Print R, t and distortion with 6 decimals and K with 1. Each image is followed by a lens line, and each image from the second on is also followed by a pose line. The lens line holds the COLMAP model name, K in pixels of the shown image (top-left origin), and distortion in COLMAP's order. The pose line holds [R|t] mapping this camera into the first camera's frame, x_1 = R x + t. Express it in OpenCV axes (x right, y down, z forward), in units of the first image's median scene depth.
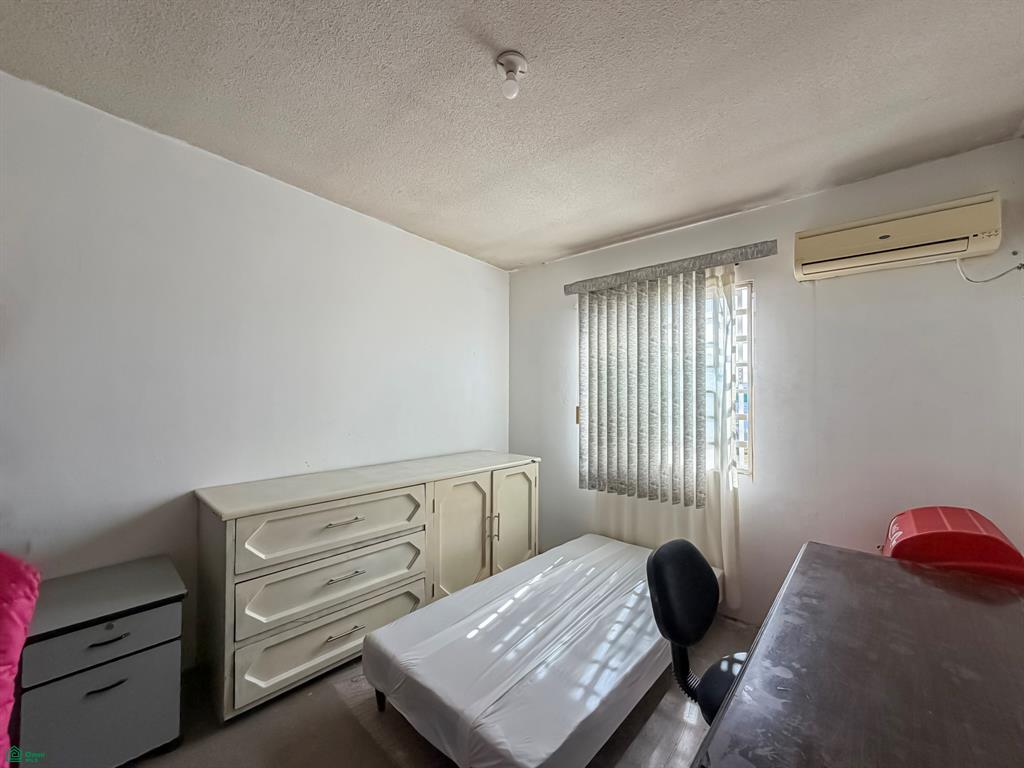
lens RADIAL K [[410.2, 0, 509.8], [0, 410.2, 384.5], [0, 0, 1]] dist [0.000017, 0.000529]
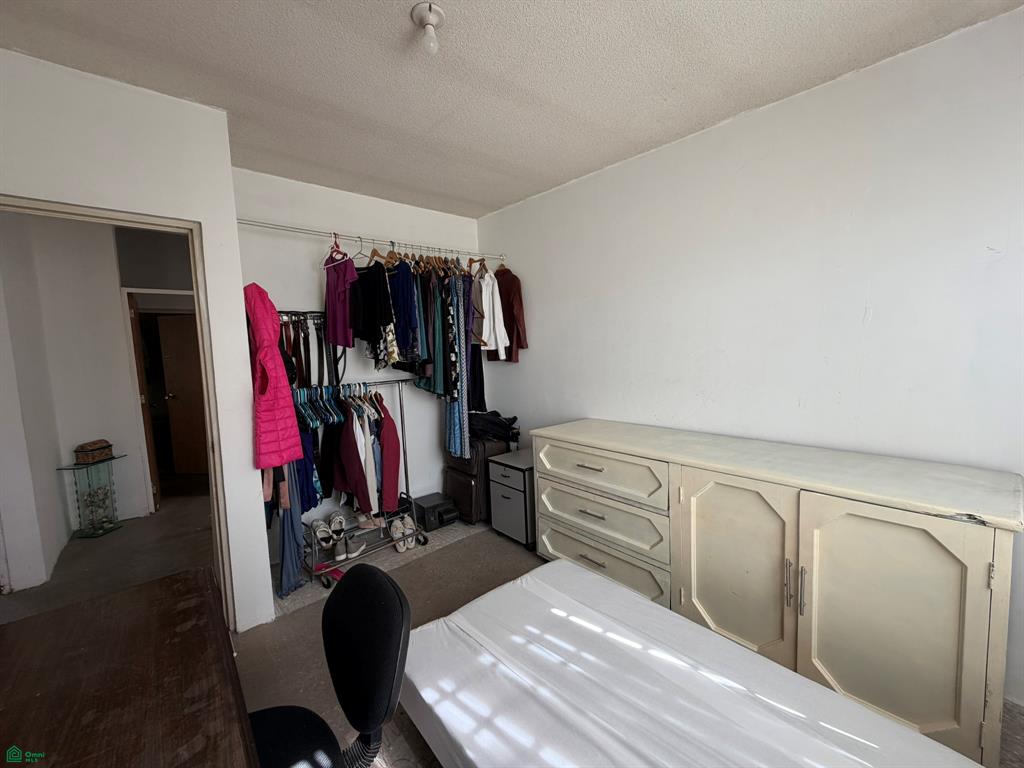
lens RADIAL K [[410.2, 0, 510.8], [0, 410.2, 382.4], [0, 0, 1]] dist [0.000017, 0.000529]
pose [[-0.114197, 0.084064, -0.989895, 0.743885], [0.055340, 0.995405, 0.078148, -0.000330], [0.991916, -0.045856, -0.118324, 0.940071]]
